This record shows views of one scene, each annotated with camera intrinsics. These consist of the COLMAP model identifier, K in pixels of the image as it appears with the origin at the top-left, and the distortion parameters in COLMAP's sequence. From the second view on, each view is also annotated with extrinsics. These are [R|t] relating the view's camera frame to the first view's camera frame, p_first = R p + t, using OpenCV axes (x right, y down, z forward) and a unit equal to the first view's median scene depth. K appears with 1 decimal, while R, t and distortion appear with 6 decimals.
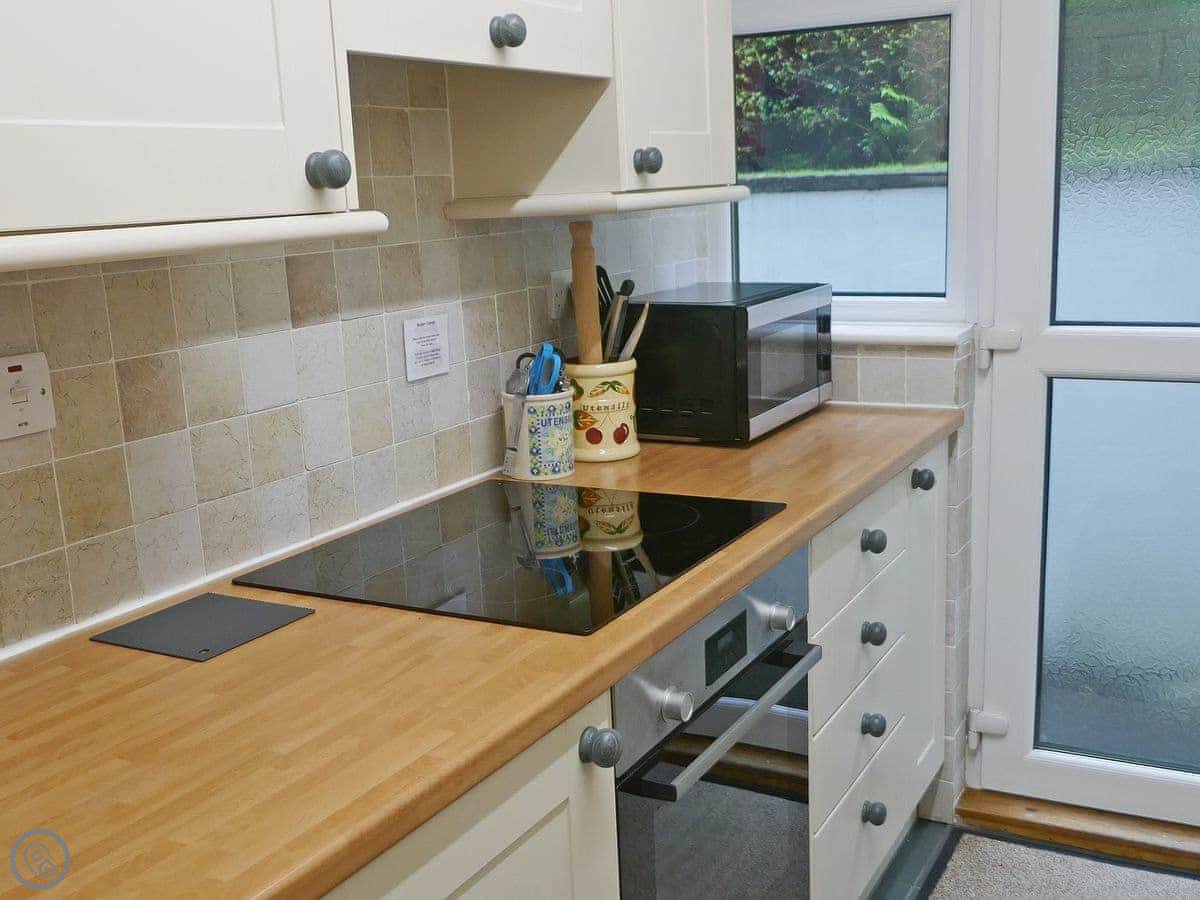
lens RADIAL K [[1284.6, 0, 599.6], [0, 1284.6, 496.4], [0, 0, 1]] dist [-0.012260, -0.005884]
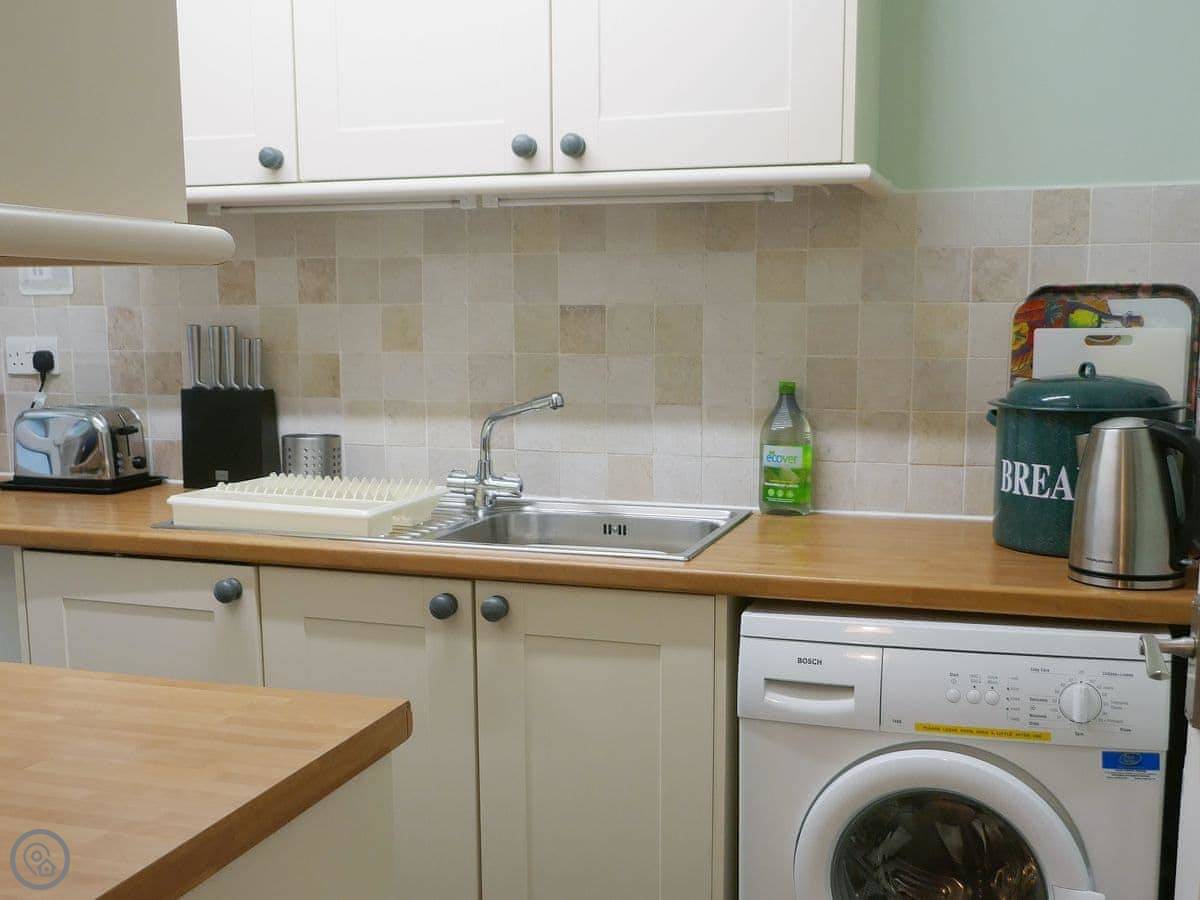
lens RADIAL K [[1284.6, 0, 599.6], [0, 1284.6, 496.4], [0, 0, 1]] dist [-0.012260, -0.005884]
pose [[-0.187744, -0.097938, 0.977323, -1.450603], [0.240707, 0.960087, 0.142451, -0.031308], [-0.952267, 0.261993, -0.156676, 0.706205]]
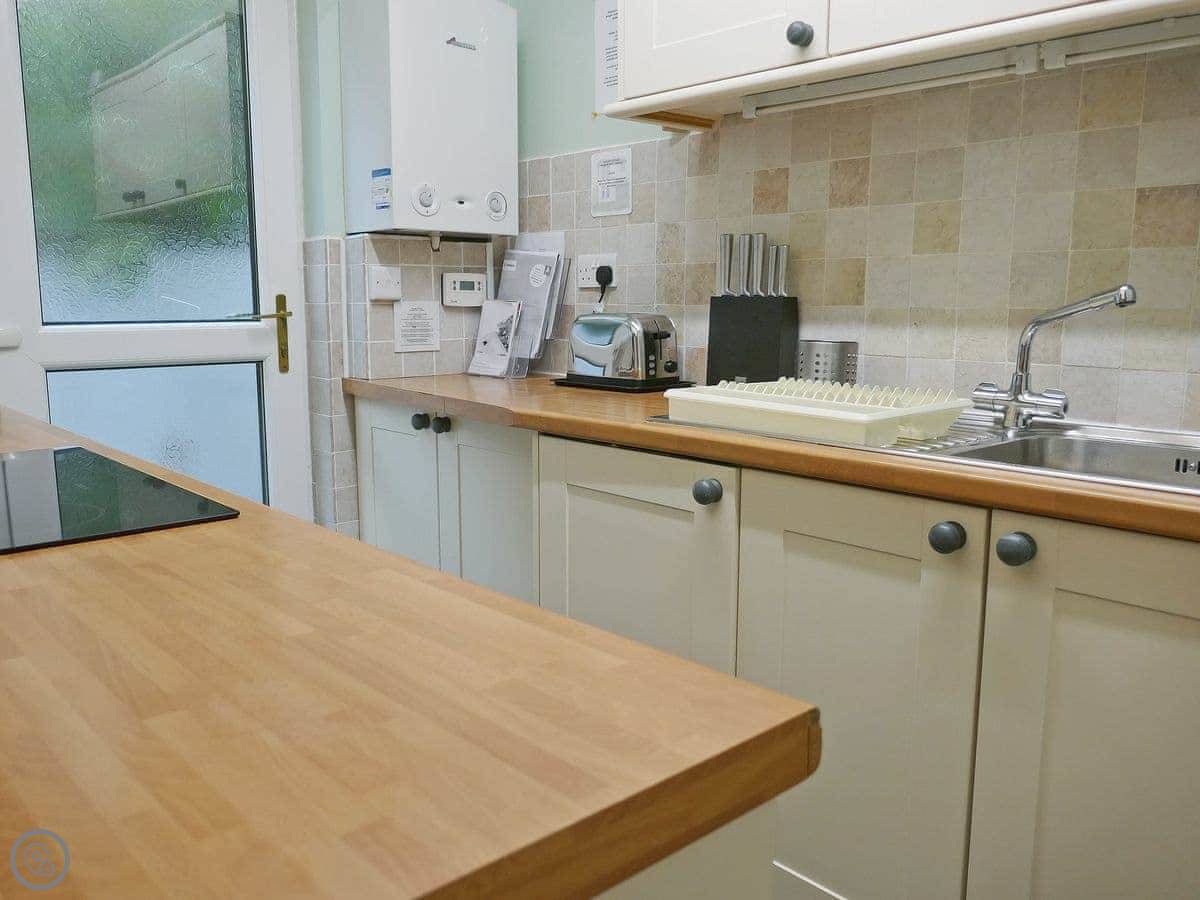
lens RADIAL K [[955.8, 0, 600.0], [0, 955.8, 450.0], [0, 0, 1]] dist [-0.013884, -0.001951]
pose [[0.318277, -0.104767, 0.942191, -0.738625], [0.206152, 0.977739, 0.039081, 0.112063], [-0.925311, 0.181796, 0.332790, 0.656694]]
